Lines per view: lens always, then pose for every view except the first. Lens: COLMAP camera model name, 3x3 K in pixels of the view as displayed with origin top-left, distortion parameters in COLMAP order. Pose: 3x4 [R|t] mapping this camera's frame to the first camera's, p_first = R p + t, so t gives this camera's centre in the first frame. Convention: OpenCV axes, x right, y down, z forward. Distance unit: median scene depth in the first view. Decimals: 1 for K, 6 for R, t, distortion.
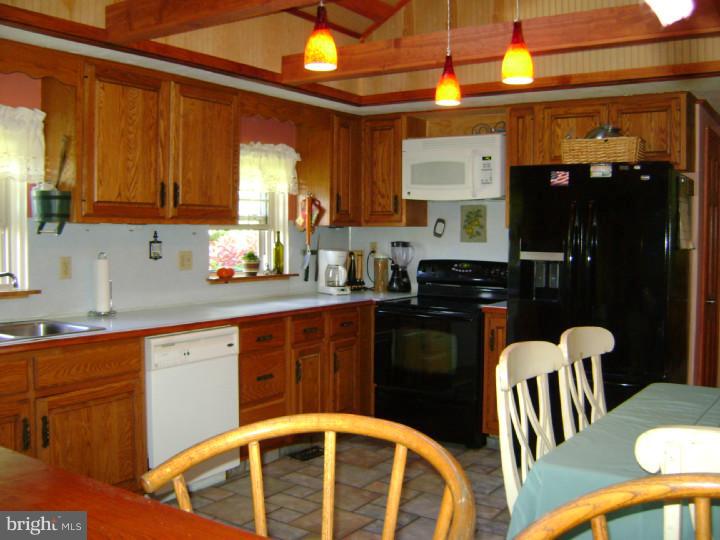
lens RADIAL K [[751.5, 0, 359.4], [0, 751.5, 256.4], [0, 0, 1]] dist [-0.154970, 0.109475]
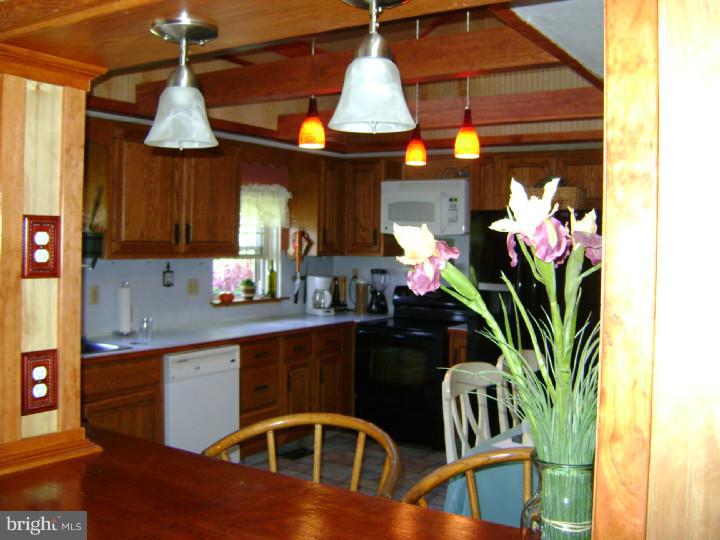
lens RADIAL K [[751.5, 0, 359.4], [0, 751.5, 256.4], [0, 0, 1]] dist [-0.154970, 0.109475]
pose [[0.999790, 0.008646, 0.018595, 0.004673], [-0.008398, 0.999876, -0.013341, -0.030618], [-0.018708, 0.013182, 0.999738, -0.178086]]
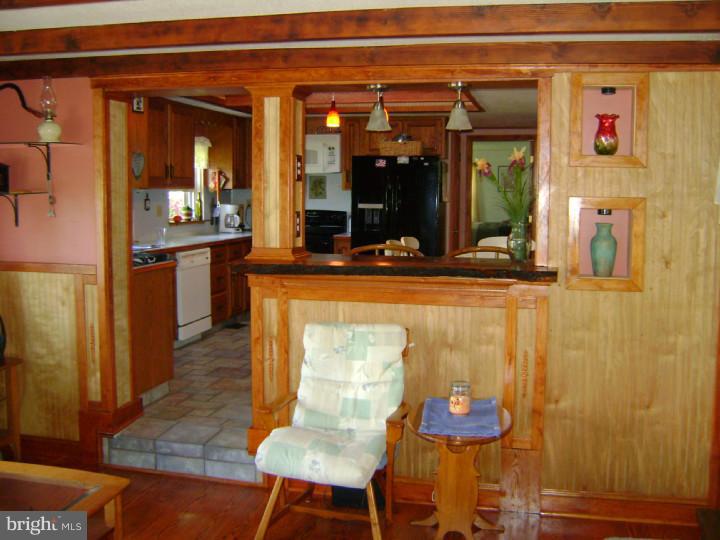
lens RADIAL K [[751.5, 0, 359.4], [0, 751.5, 256.4], [0, 0, 1]] dist [-0.154970, 0.109475]
pose [[0.940068, -0.029258, 0.339729, -0.394298], [0.010441, 0.998315, 0.057085, 0.017164], [-0.340827, -0.050117, 0.938789, -0.694889]]
